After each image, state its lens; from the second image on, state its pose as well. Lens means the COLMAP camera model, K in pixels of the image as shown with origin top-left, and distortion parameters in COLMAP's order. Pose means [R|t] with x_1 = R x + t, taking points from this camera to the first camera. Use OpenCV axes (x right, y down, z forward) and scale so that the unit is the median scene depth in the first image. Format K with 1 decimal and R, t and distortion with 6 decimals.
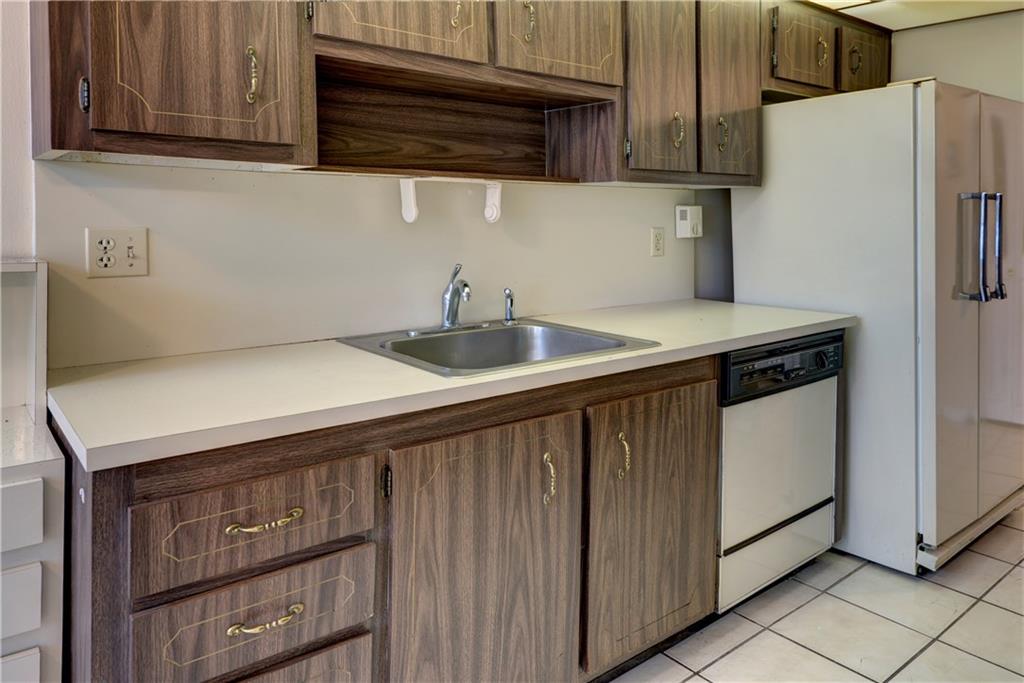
lens RADIAL K [[750.6, 0, 511.6], [0, 750.6, 310.3], [0, 0, 1]] dist [0.091451, 0.000189]
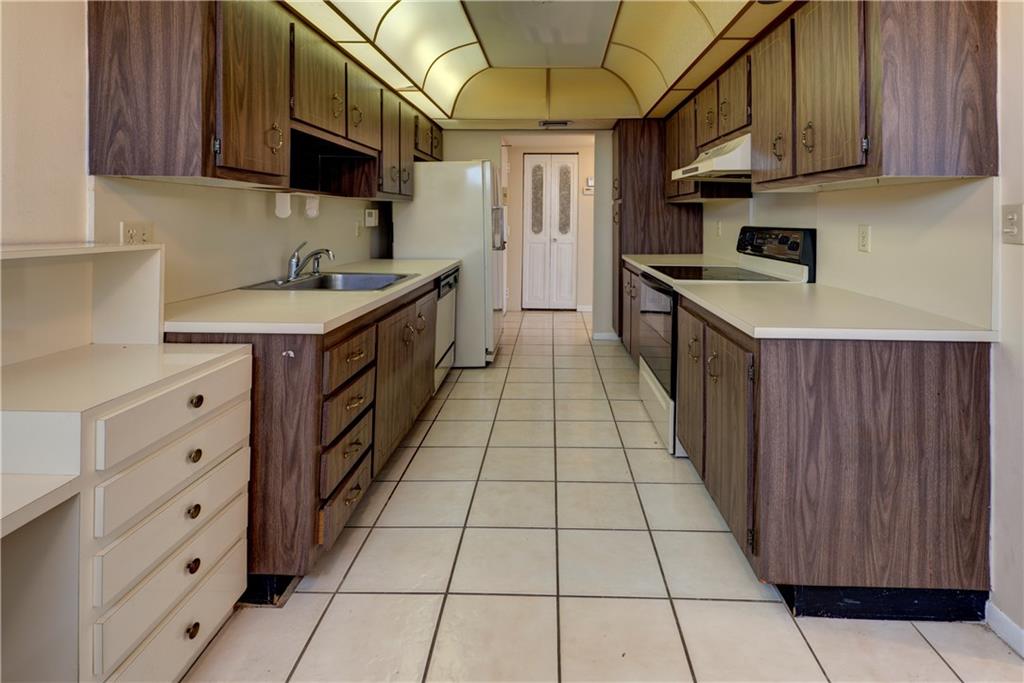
lens RADIAL K [[509.7, 0, 513.7], [0, 509.7, 317.4], [0, 0, 1]] dist [0.004165, -0.000198]
pose [[0.698277, -0.132153, 0.703523, -0.536664], [0.077340, 0.990986, 0.109388, 0.021555], [-0.711637, -0.021973, 0.702203, -0.190312]]
